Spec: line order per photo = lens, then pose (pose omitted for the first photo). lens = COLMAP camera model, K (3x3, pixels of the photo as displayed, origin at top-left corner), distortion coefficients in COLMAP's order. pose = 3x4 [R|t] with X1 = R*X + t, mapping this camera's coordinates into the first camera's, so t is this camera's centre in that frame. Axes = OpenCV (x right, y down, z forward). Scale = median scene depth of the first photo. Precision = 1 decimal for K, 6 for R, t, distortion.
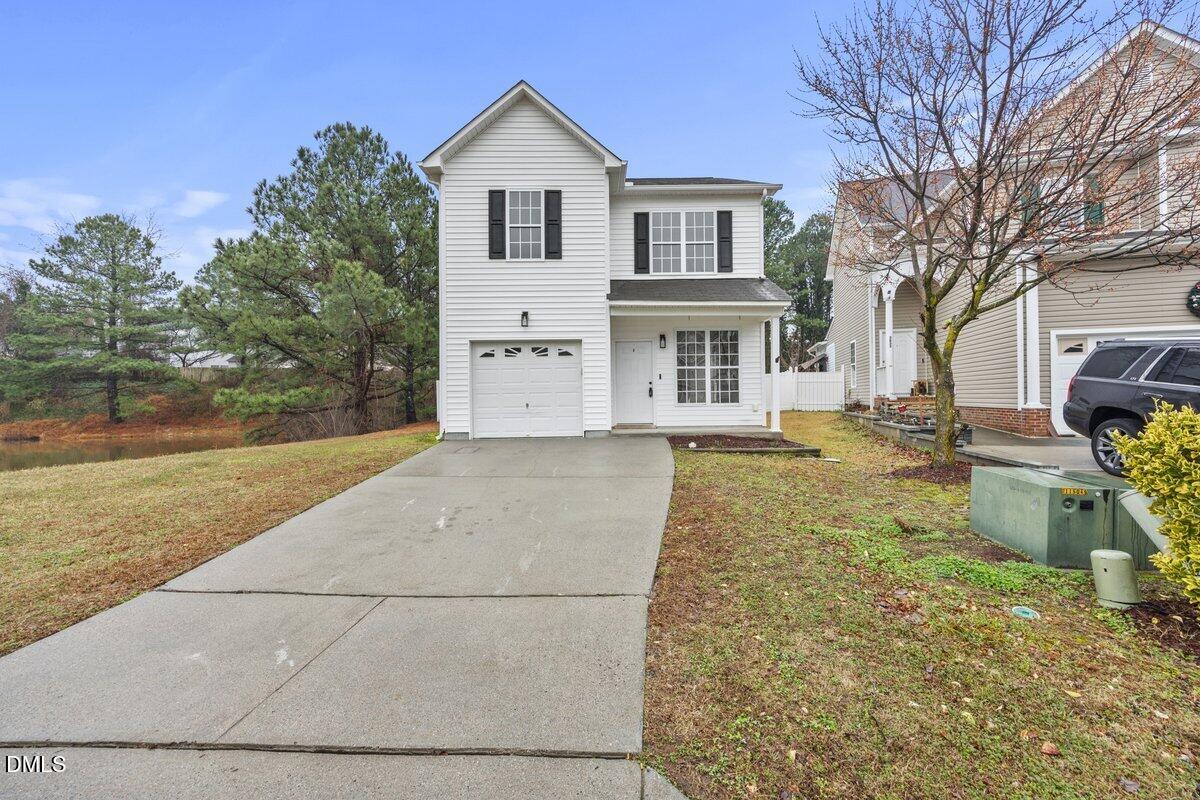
lens RADIAL K [[379.6, 0, 581.7], [0, 379.6, 400.4], [0, 0, 1]] dist [-0.002612, -0.000061]
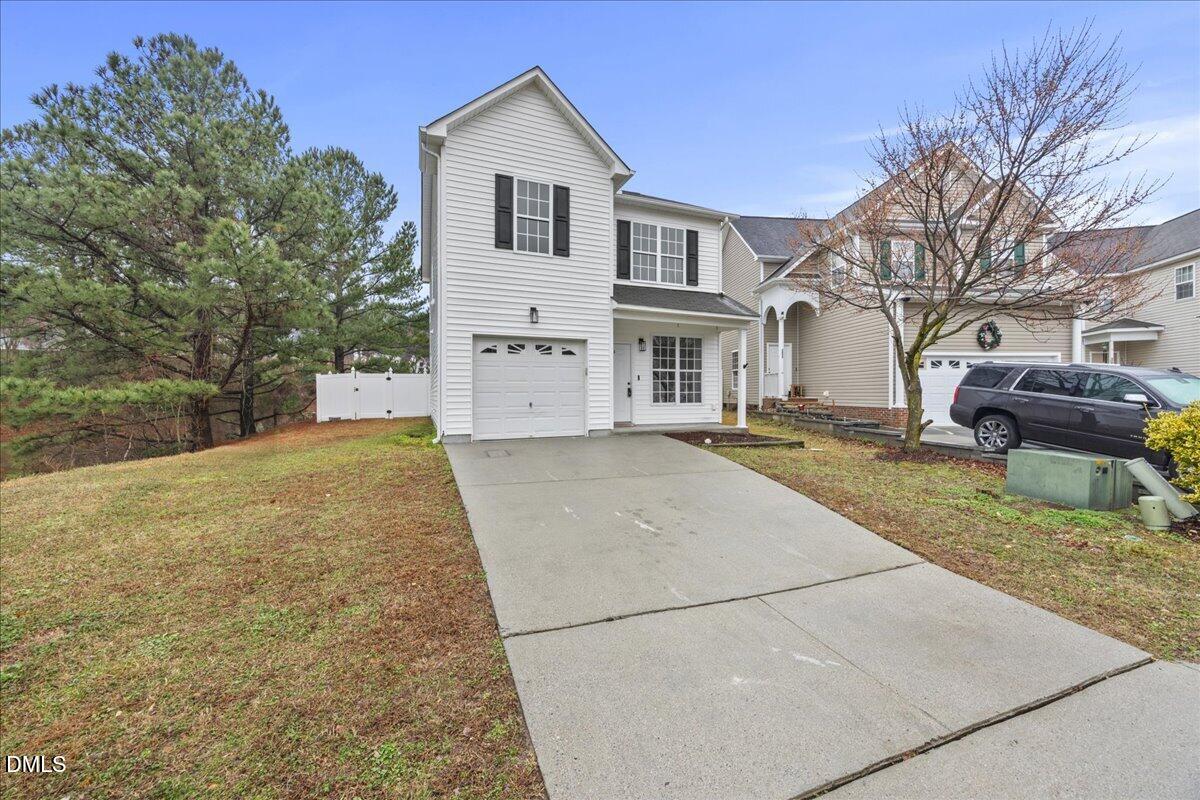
lens RADIAL K [[379.6, 0, 581.7], [0, 379.6, 400.4], [0, 0, 1]] dist [-0.002612, -0.000061]
pose [[0.949972, 0.004845, 0.312299, -0.327404], [-0.006338, 0.999973, 0.003765, -0.002713], [-0.312272, -0.005556, 0.949976, 0.046419]]
